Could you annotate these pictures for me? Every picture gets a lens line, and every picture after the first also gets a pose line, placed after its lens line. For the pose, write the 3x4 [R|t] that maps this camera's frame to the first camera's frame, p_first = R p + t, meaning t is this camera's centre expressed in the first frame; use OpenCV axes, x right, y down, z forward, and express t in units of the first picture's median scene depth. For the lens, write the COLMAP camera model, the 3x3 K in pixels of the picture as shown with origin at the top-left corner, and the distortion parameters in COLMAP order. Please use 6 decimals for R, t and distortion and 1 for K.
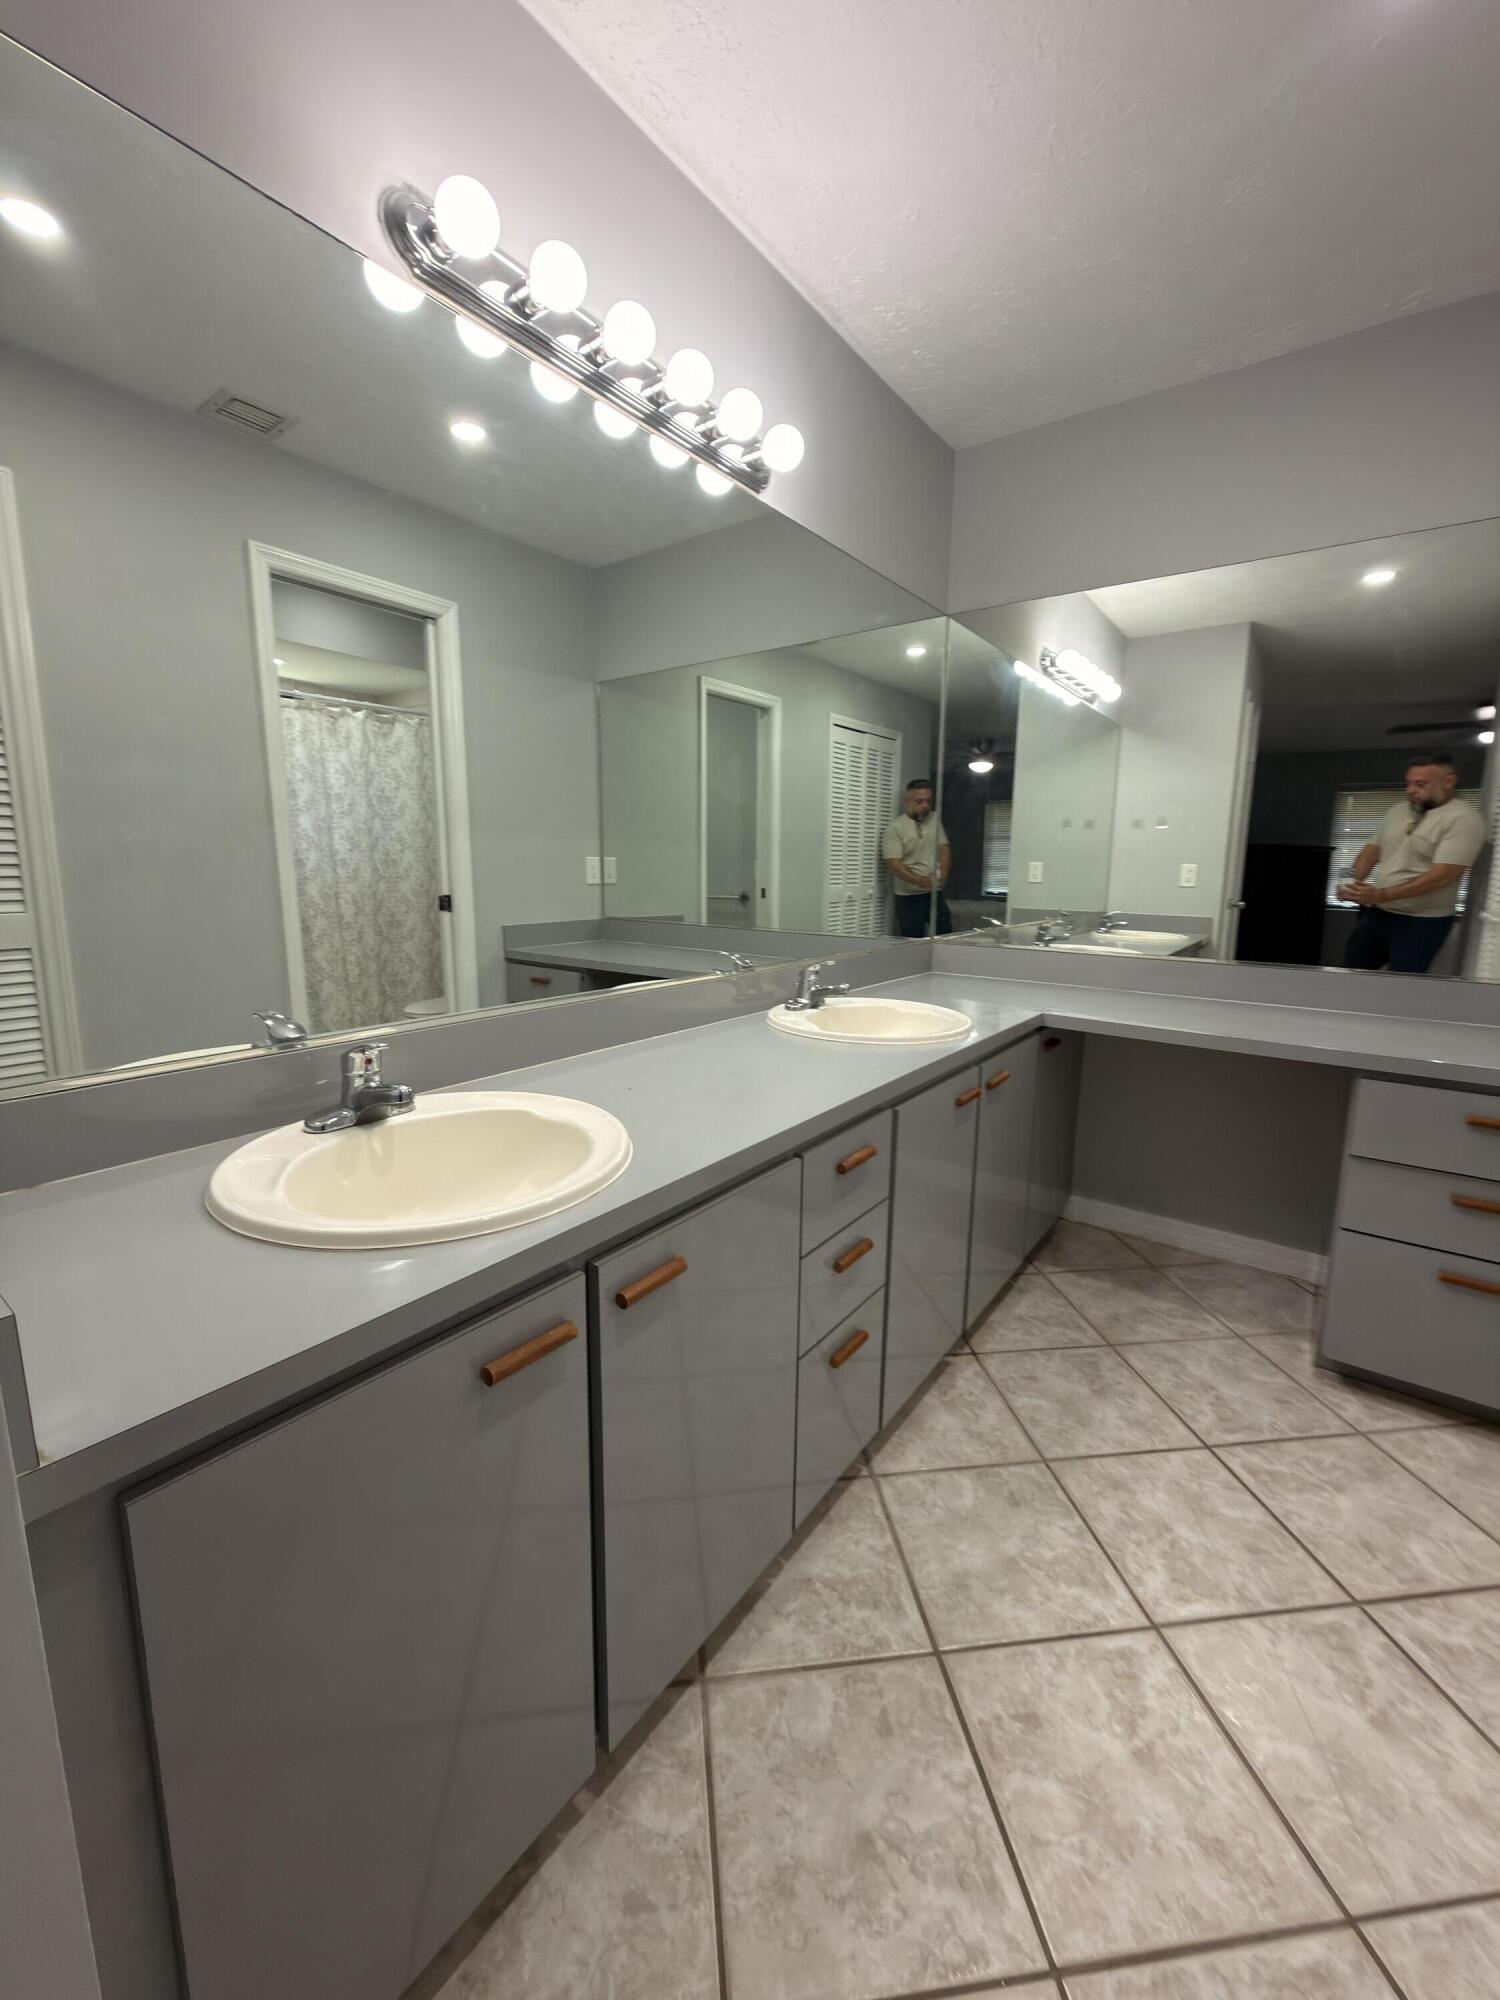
lens RADIAL K [[802.9, 0, 753.5], [0, 802.9, 1005.0], [0, 0, 1]] dist [-0.000287, 0.000411]
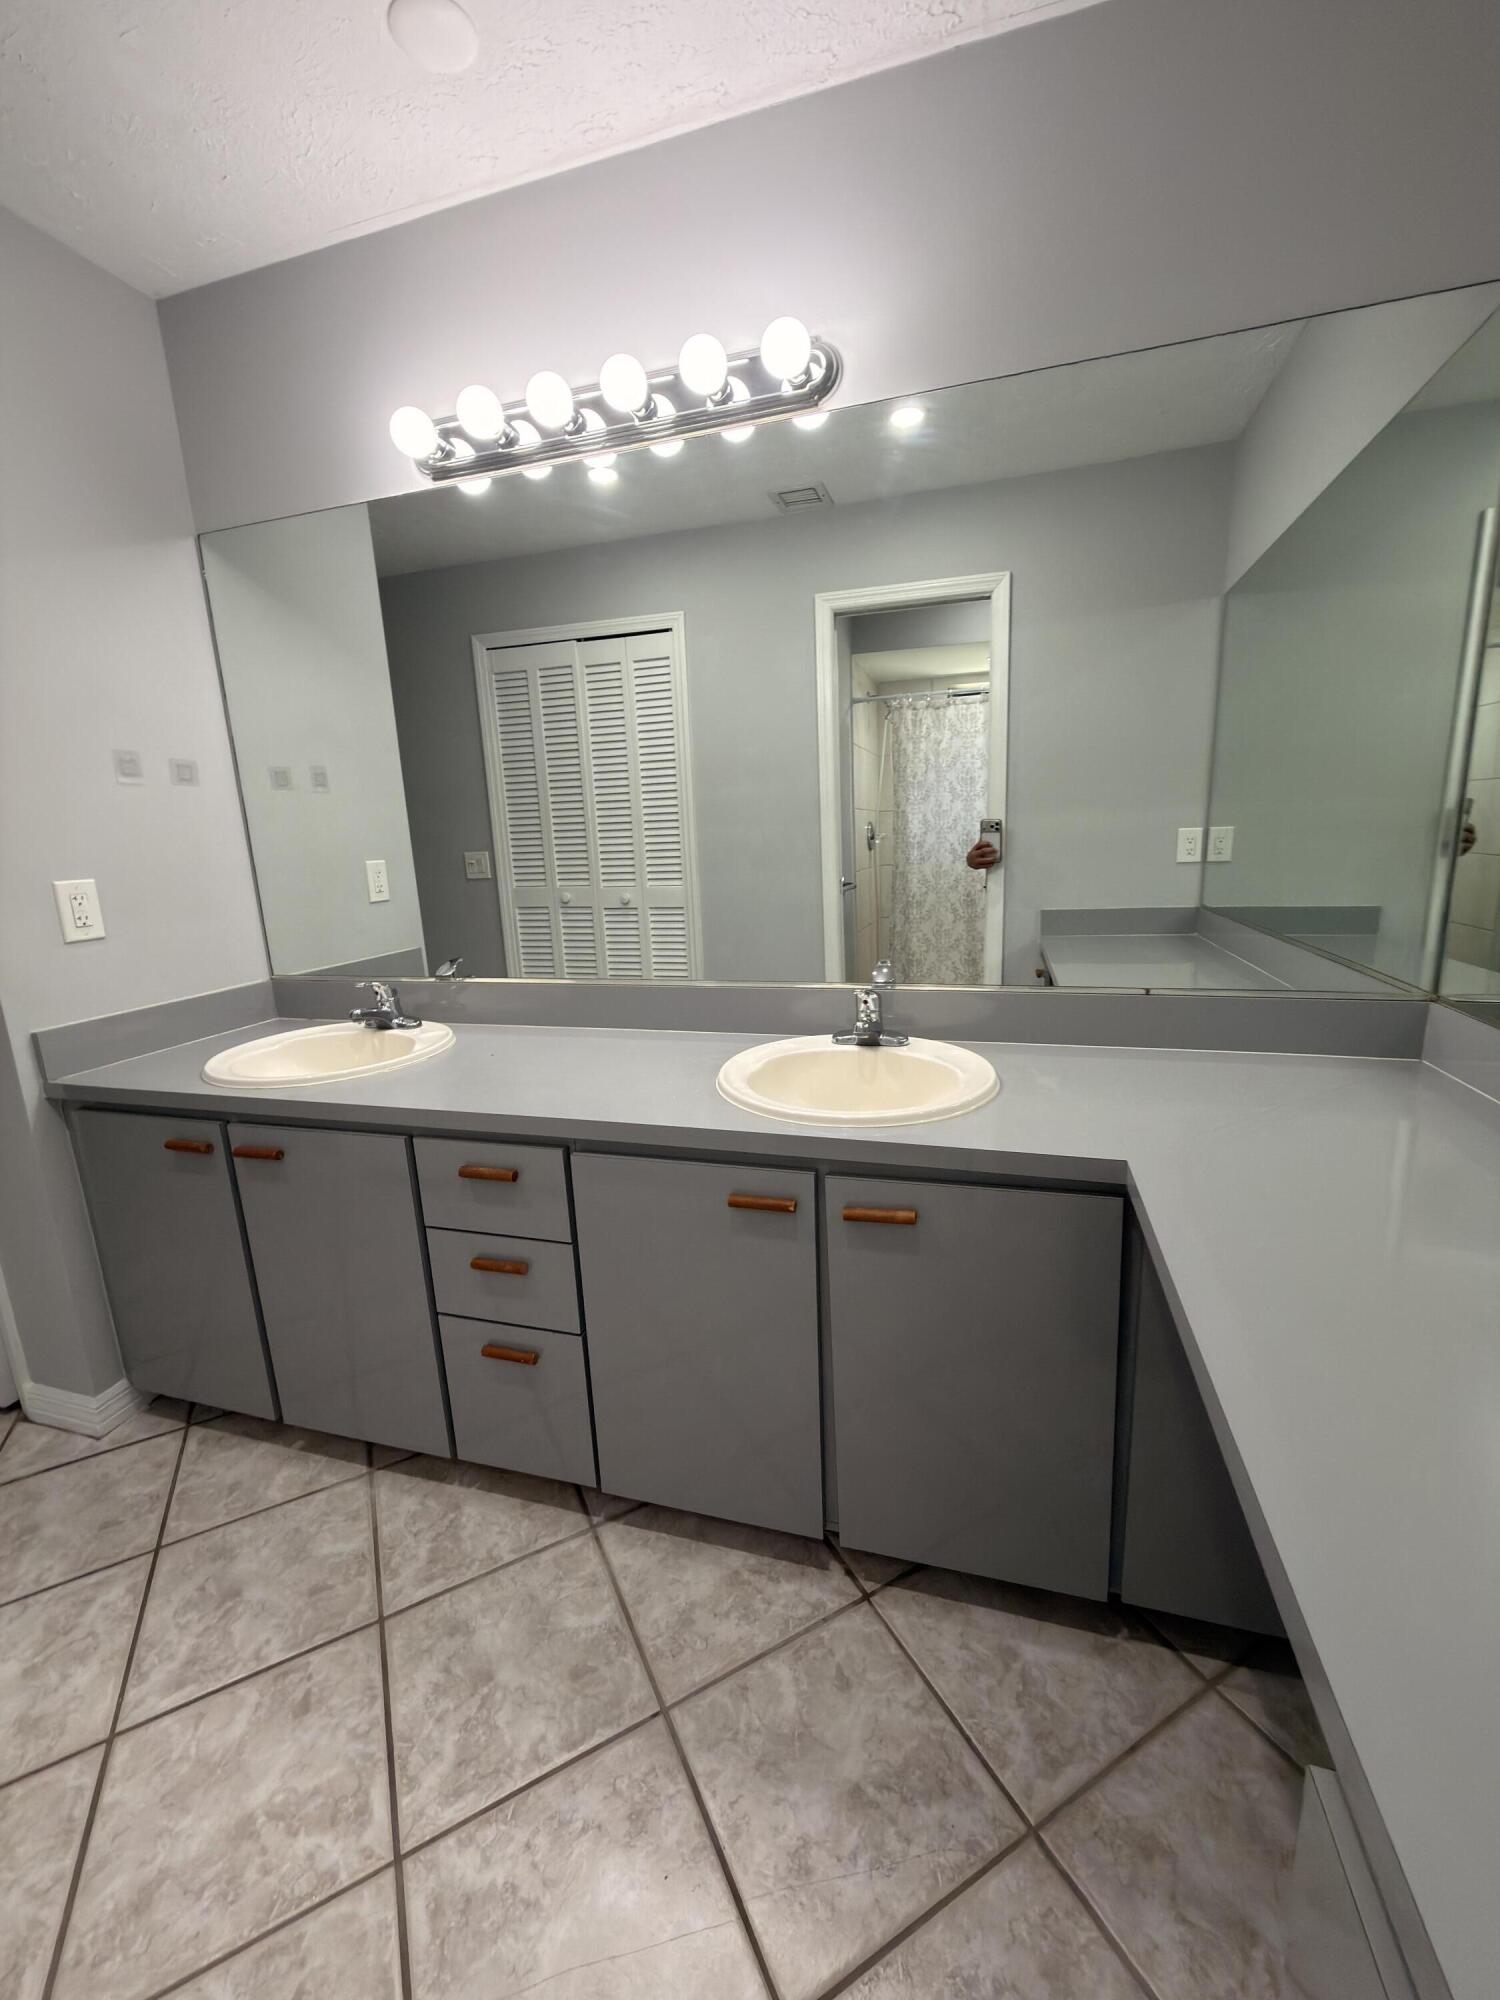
lens RADIAL K [[798.8, 0, 751.1], [0, 798.8, 997.5], [0, 0, 1]] dist [0.001293, 0.000605]
pose [[0.341097, 0.170483, -0.924440, 1.297693], [-0.122092, 0.983122, 0.136256, -0.239755], [0.932066, 0.066390, 0.356154, 1.055481]]
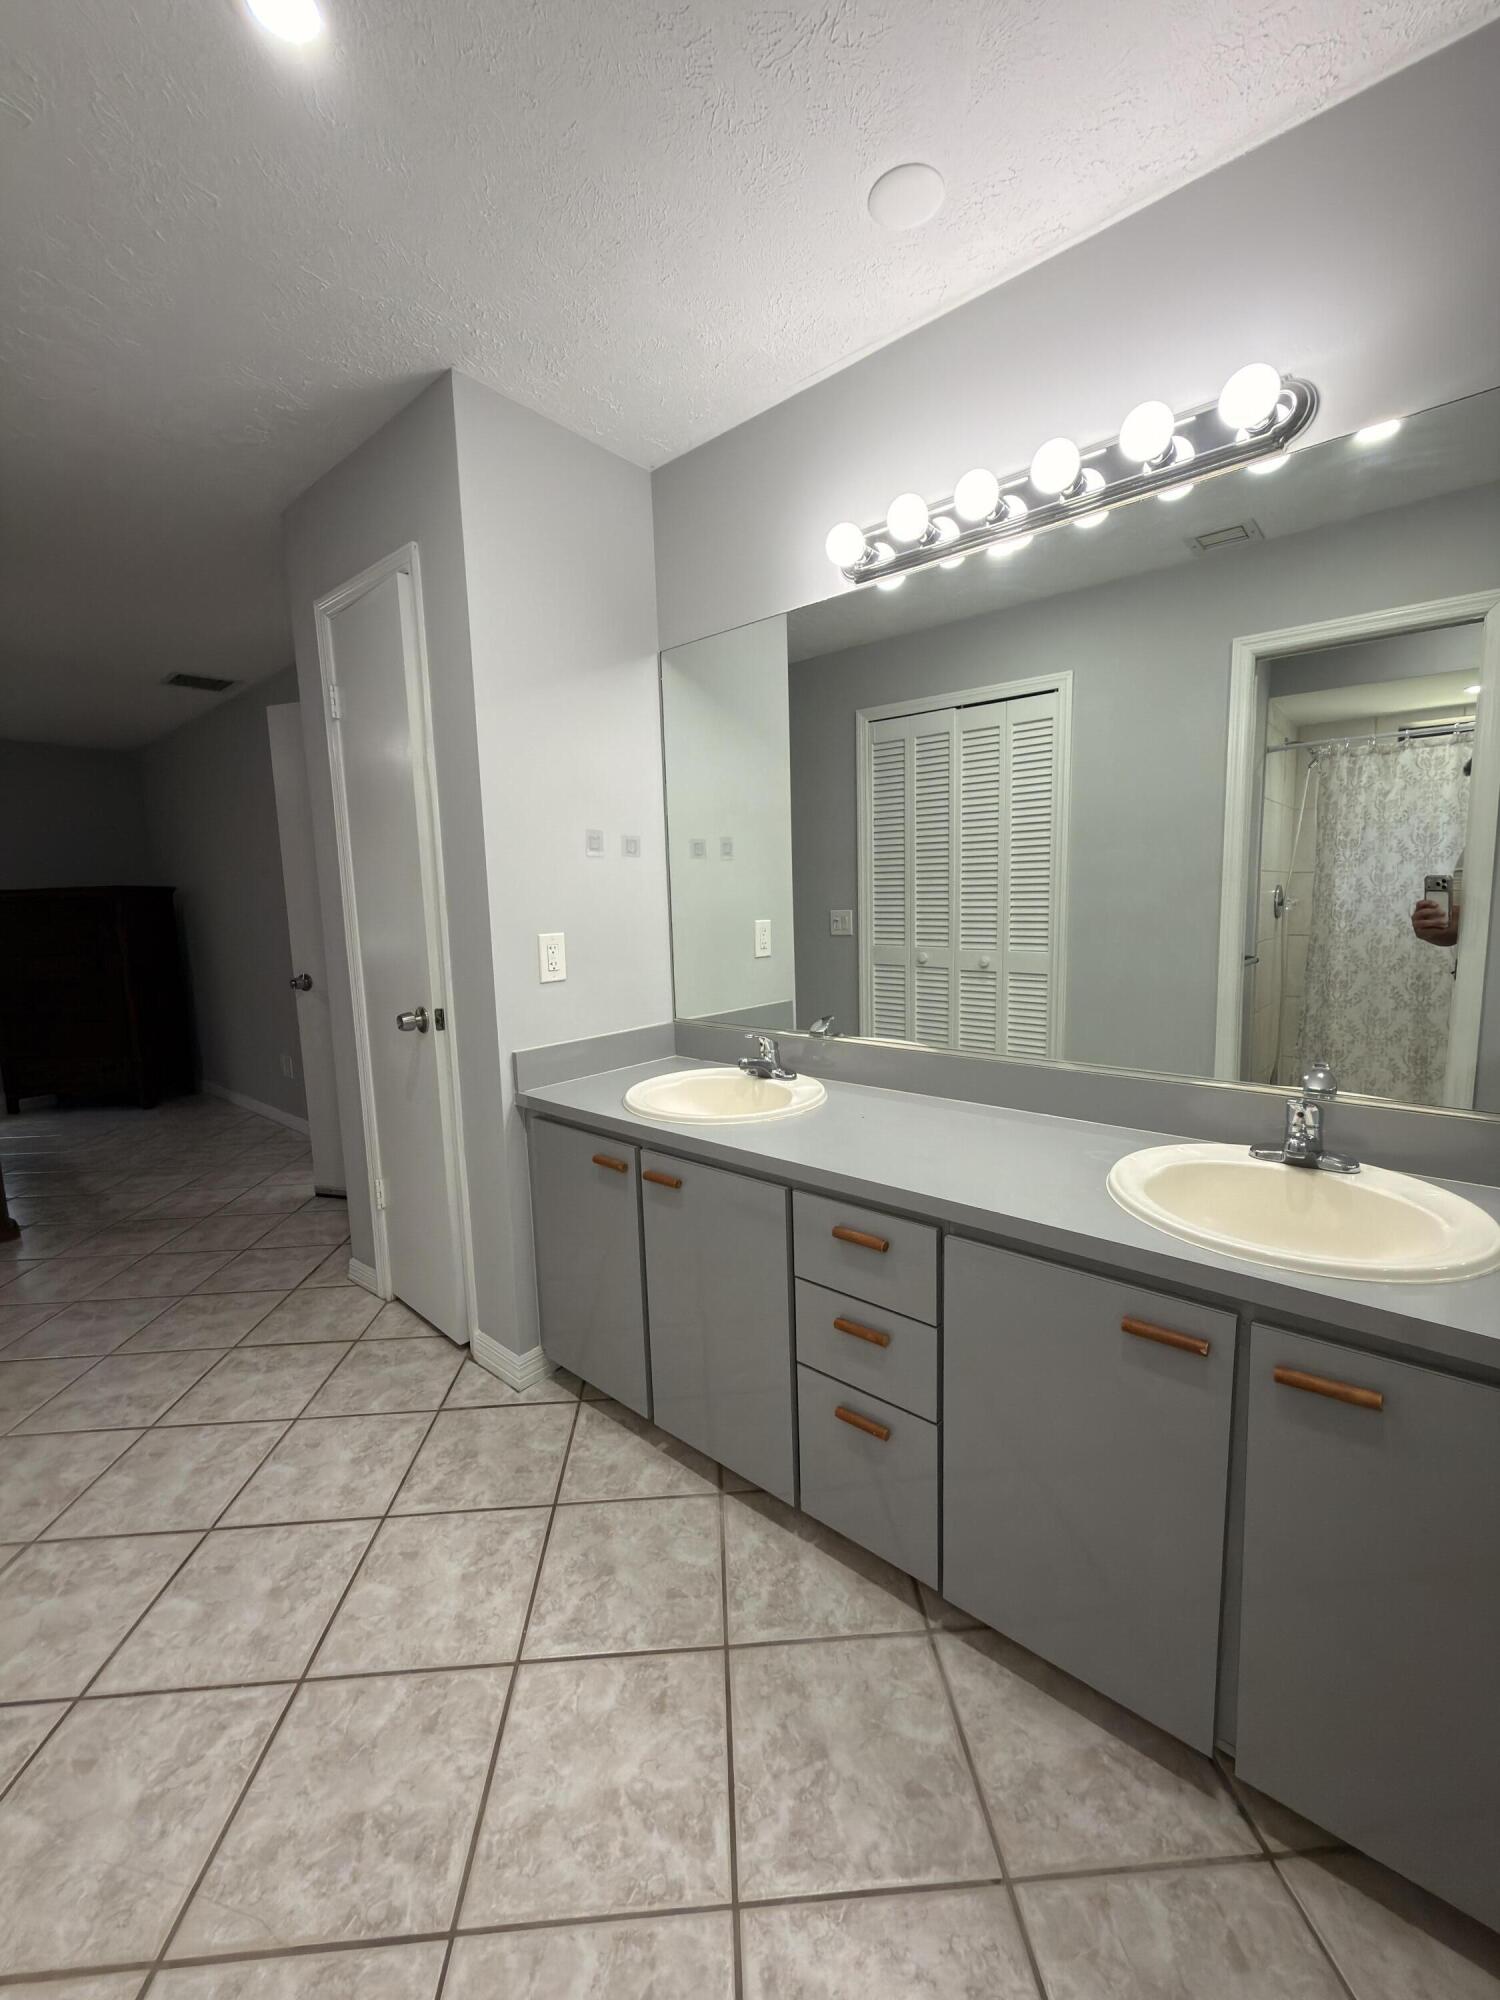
lens RADIAL K [[798.8, 0, 751.1], [0, 798.8, 997.5], [0, 0, 1]] dist [0.001293, 0.000605]
pose [[-0.069464, 0.121324, -0.990179, 1.283717], [-0.152160, 0.979674, 0.130711, -0.266212], [0.985912, 0.159745, -0.049592, 0.971009]]
